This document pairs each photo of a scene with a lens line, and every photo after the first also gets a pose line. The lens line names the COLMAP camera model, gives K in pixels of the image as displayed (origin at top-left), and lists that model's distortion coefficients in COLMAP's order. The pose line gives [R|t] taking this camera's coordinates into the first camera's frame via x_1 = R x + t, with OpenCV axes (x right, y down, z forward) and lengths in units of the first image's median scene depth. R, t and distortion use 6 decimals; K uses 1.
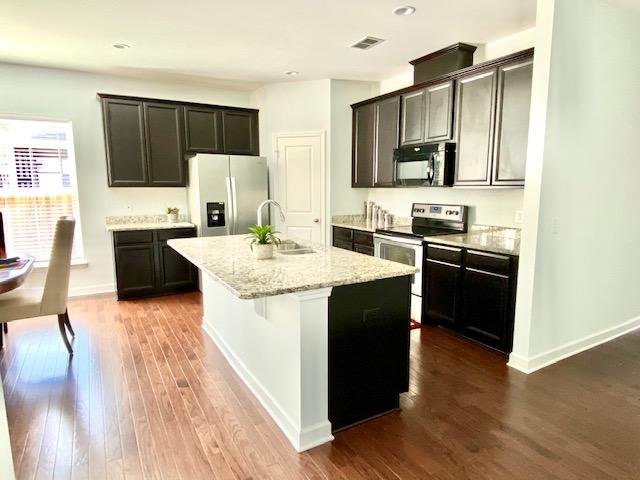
lens RADIAL K [[381.2, 0, 320.0], [0, 381.2, 240.0], [0, 0, 1]] dist [0.007436, -0.000522]
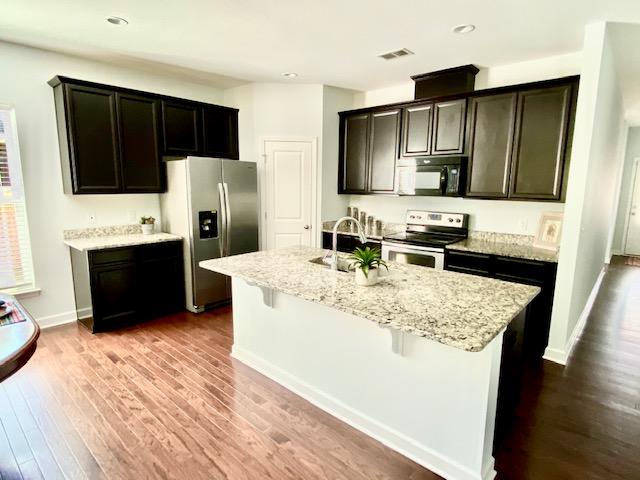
lens RADIAL K [[349.7, 0, 320.0], [0, 349.7, 240.0], [0, 0, 1]] dist [-0.003902, -0.001255]
pose [[0.952186, -0.036918, 0.303281, -0.279089], [0.030097, 0.999179, 0.027135, -0.045949], [-0.304033, -0.016710, 0.952515, 0.137554]]
